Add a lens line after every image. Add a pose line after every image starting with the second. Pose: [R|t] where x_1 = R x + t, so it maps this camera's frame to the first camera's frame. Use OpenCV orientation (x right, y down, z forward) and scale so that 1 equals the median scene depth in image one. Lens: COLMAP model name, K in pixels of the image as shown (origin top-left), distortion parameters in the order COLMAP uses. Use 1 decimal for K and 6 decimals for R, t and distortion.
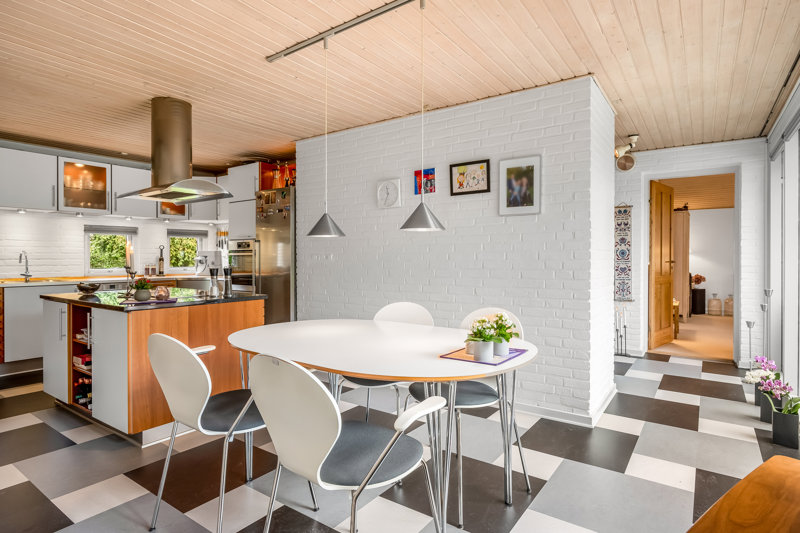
lens RADIAL K [[439.3, 0, 398.9], [0, 439.3, 262.9], [0, 0, 1]] dist [-0.006240, -0.000596]
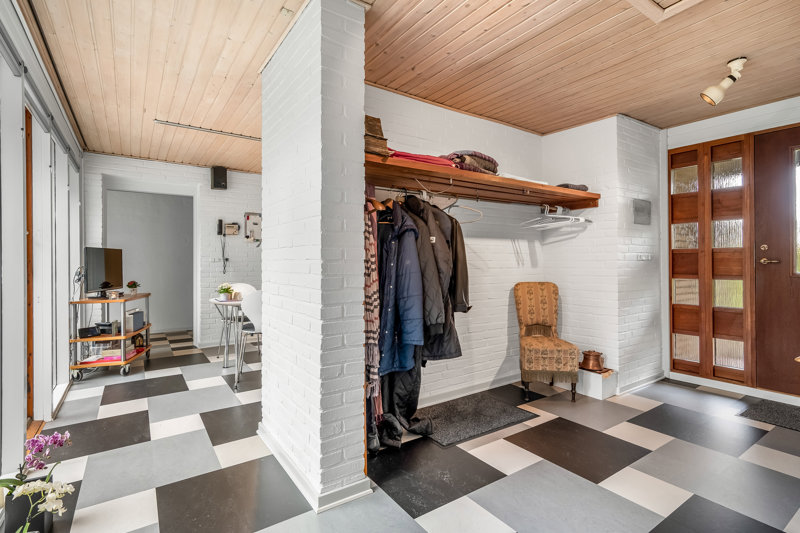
lens RADIAL K [[390.3, 0, 400.1], [0, 390.3, 263.2], [0, 0, 1]] dist [0.001857, 0.000091]
pose [[-0.348457, -0.001576, -0.937323, 1.334506], [-0.008200, 0.999965, 0.001367, -0.003756], [0.937289, 0.008163, -0.348458, 1.856609]]
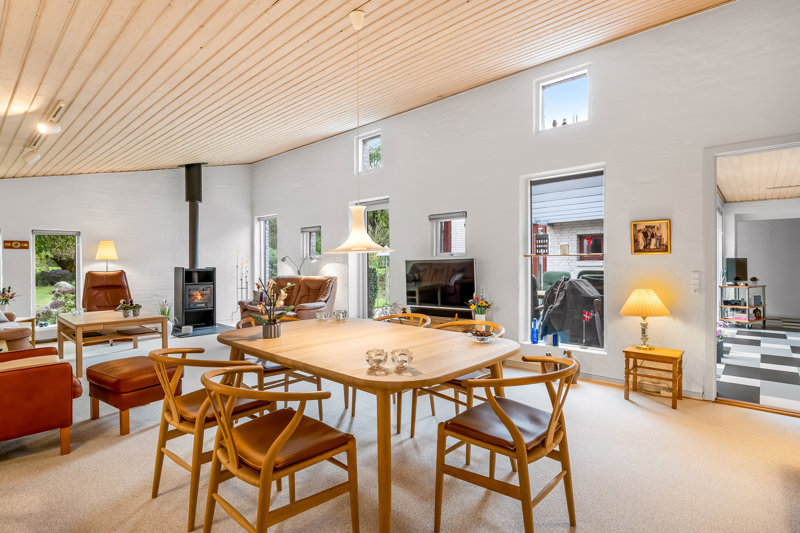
lens RADIAL K [[399.2, 0, 398.0], [0, 399.2, 263.8], [0, 0, 1]] dist [0.004000, 0.000620]
pose [[-0.993475, -0.001887, 0.114037, 2.002955], [-0.000431, 0.999918, 0.012786, -0.031857], [-0.114051, 0.012654, -0.993394, 2.814512]]
